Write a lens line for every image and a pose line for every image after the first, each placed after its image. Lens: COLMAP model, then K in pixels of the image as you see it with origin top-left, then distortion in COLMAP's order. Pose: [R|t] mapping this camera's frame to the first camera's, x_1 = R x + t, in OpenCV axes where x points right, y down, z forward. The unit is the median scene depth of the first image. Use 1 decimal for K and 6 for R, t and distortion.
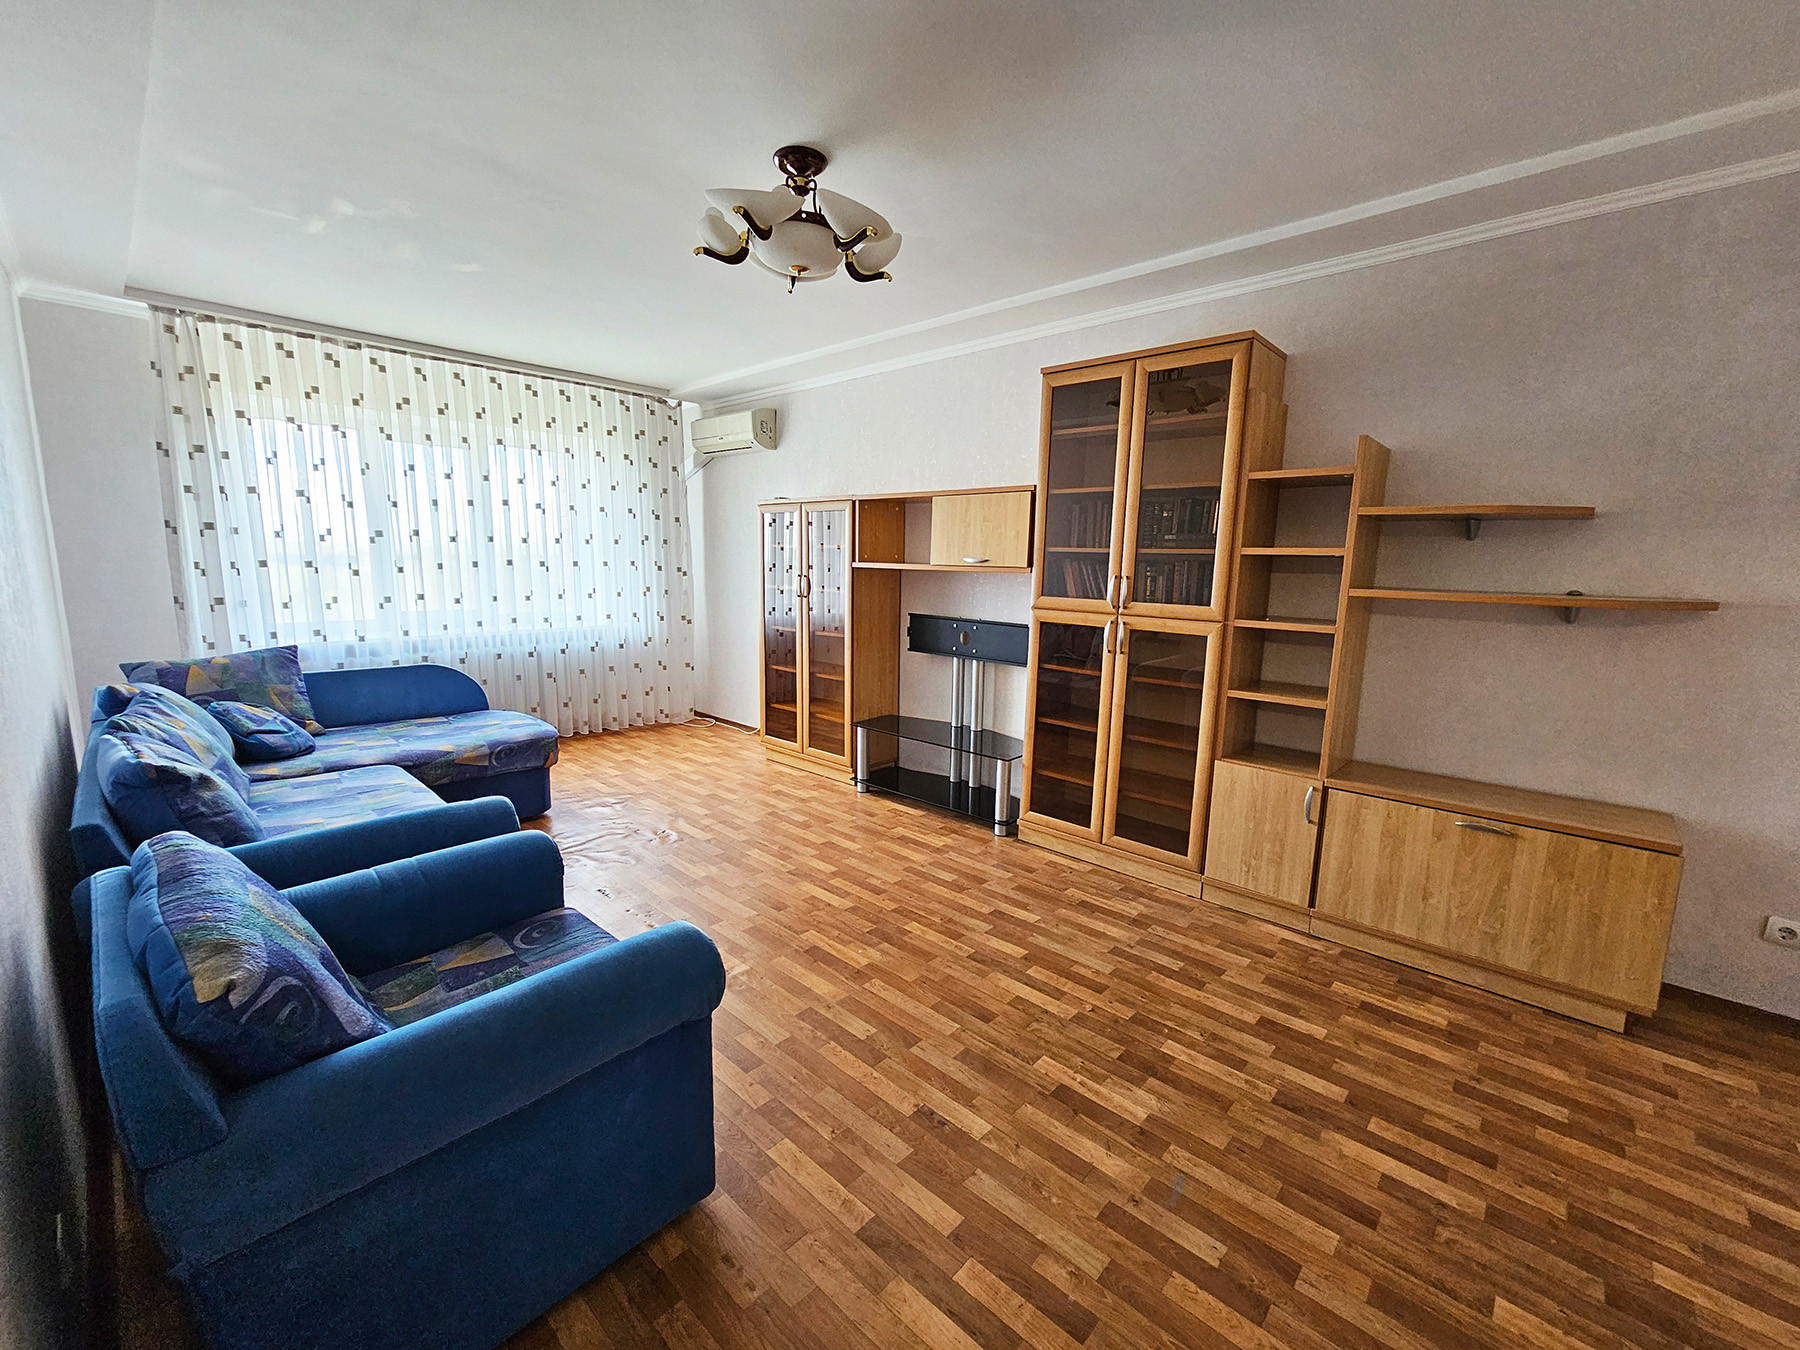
lens RADIAL K [[737.8, 0, 913.2], [0, 737.8, 675.5], [0, 0, 1]] dist [-0.000043, -0.000128]
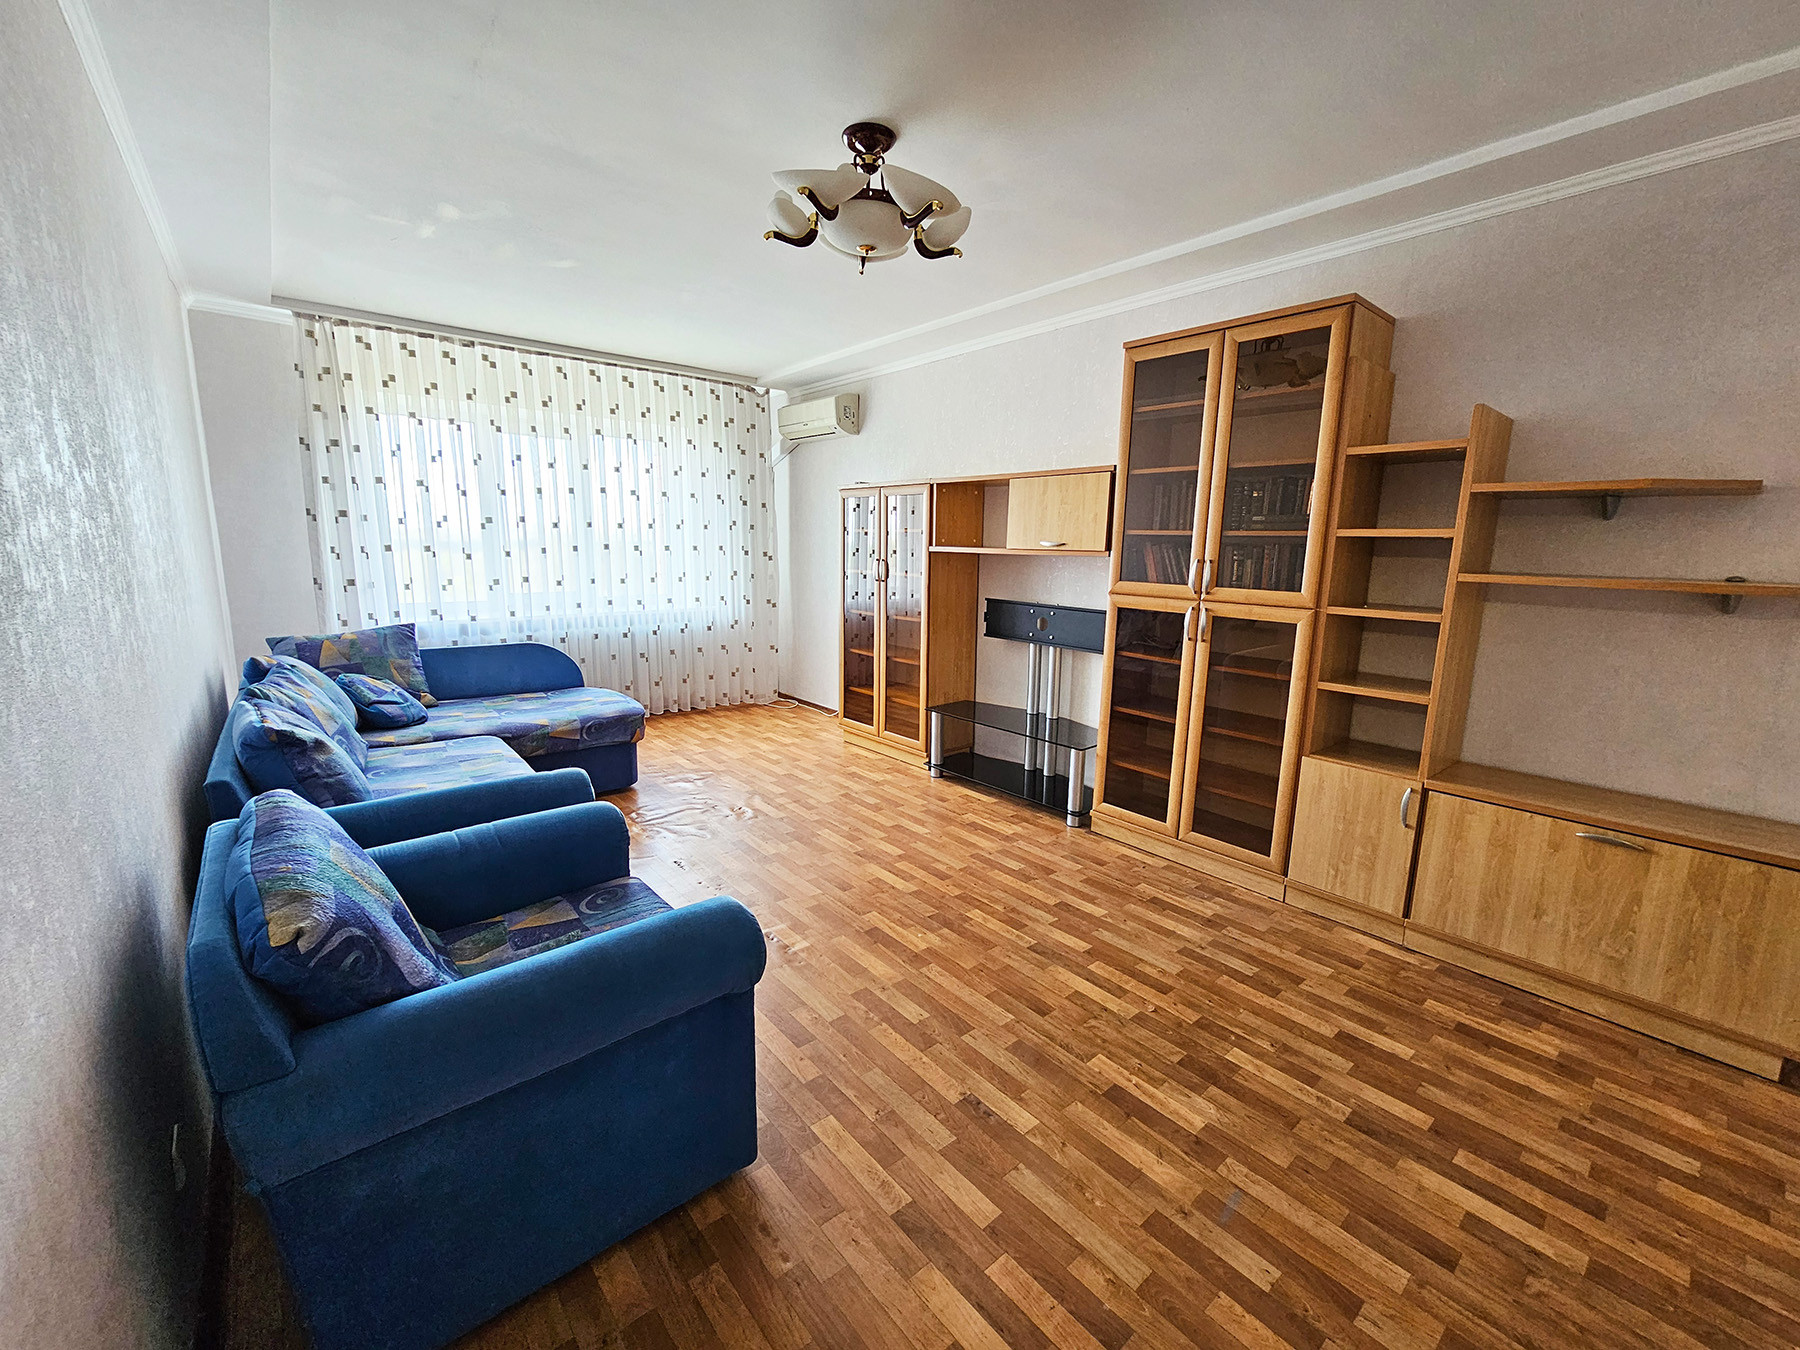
lens RADIAL K [[737.0, 0, 918.2], [0, 737.0, 673.3], [0, 0, 1]] dist [-0.000462, 0.001299]
pose [[0.992947, 0.018799, -0.117062, 0.036698], [-0.016934, 0.999714, 0.016907, 0.002083], [0.117347, -0.014805, 0.992981, 0.013746]]
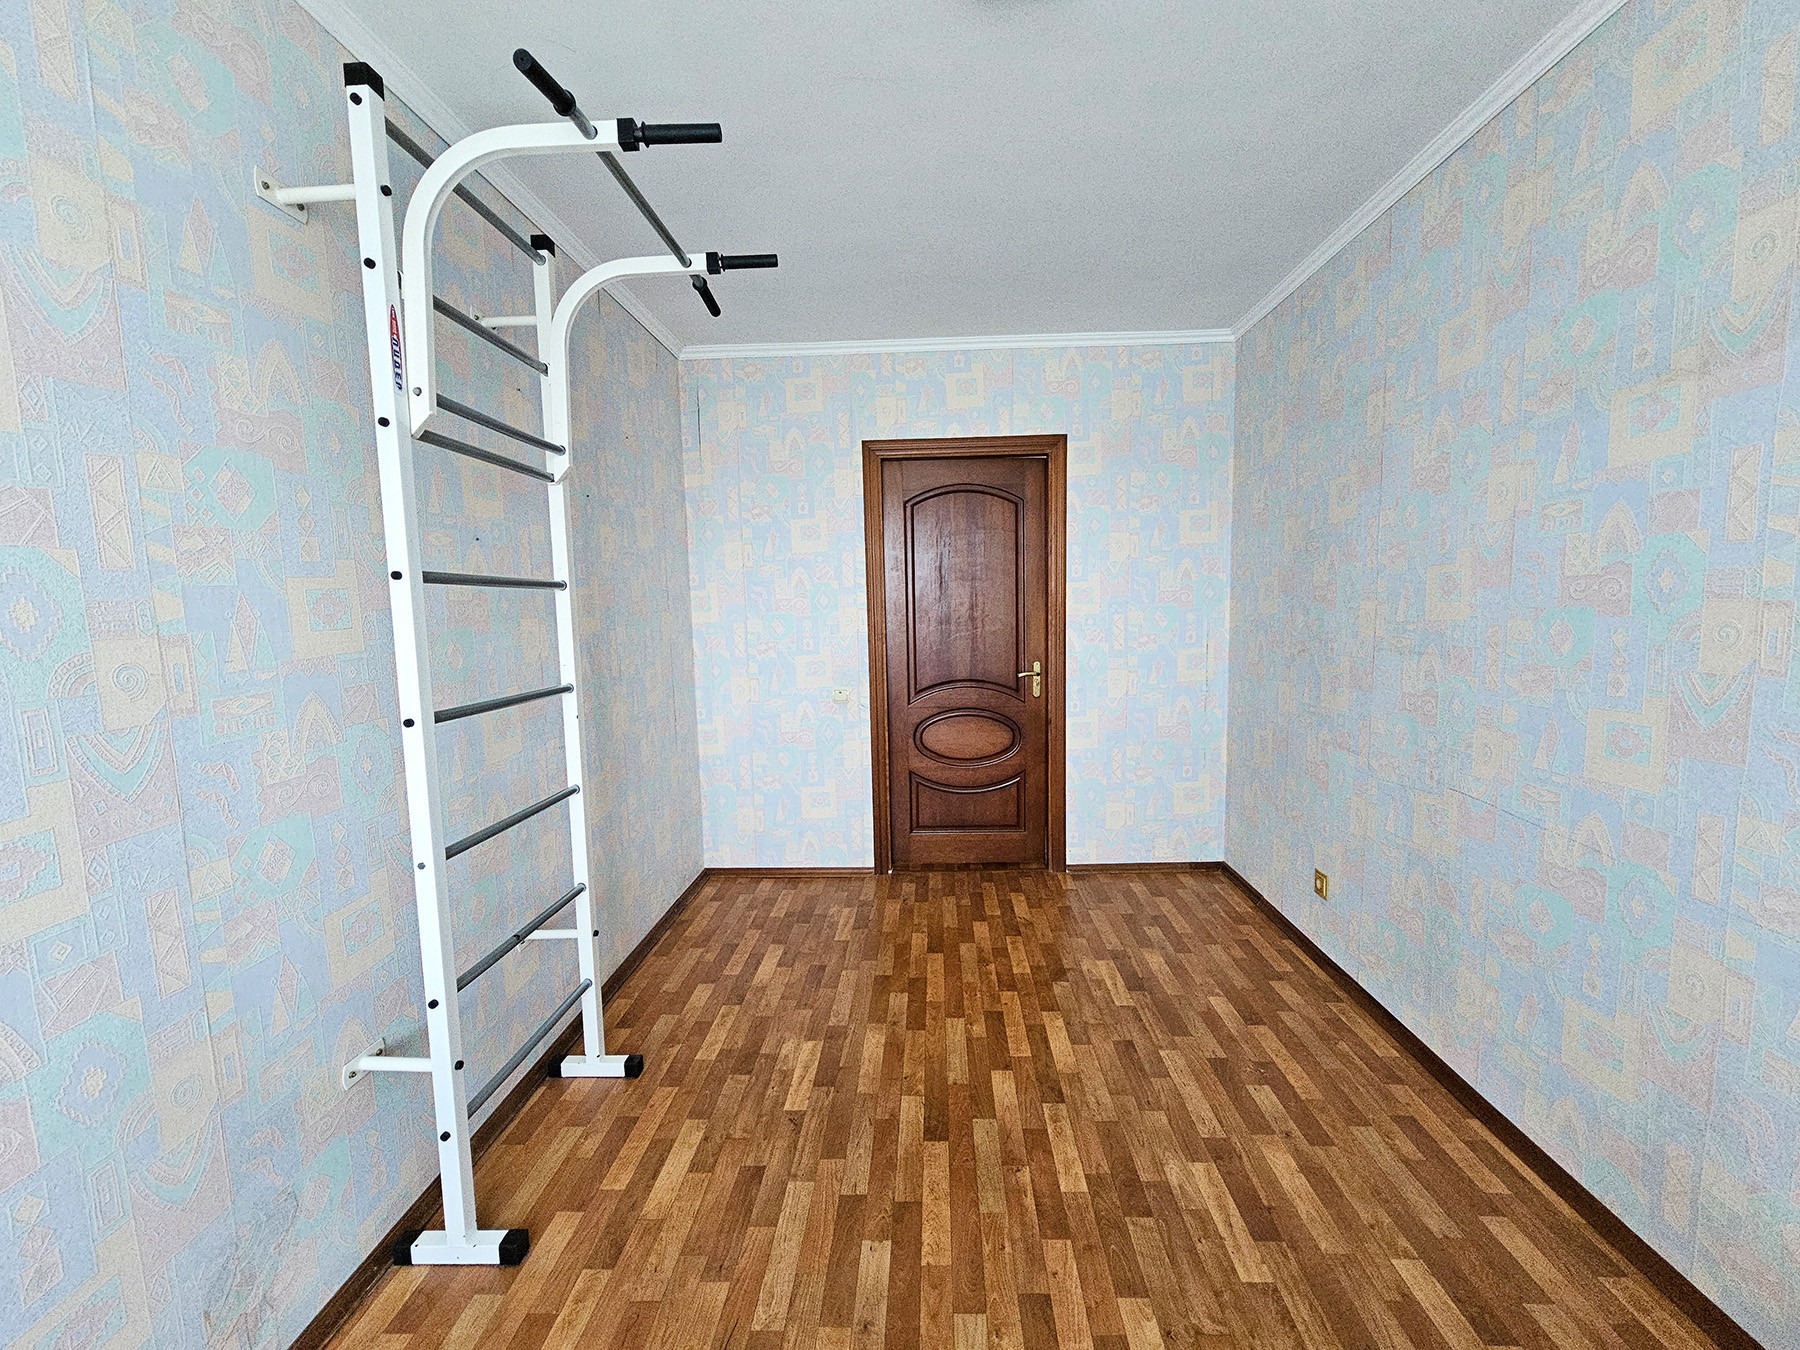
lens RADIAL K [[741.7, 0, 909.7], [0, 741.7, 676.8], [0, 0, 1]] dist [-0.000475, 0.000050]
pose [[-0.647981, -0.077297, 0.757724, -0.376707], [0.132604, 0.968195, 0.212166, -0.232971], [-0.750025, 0.237957, -0.617122, 1.506525]]
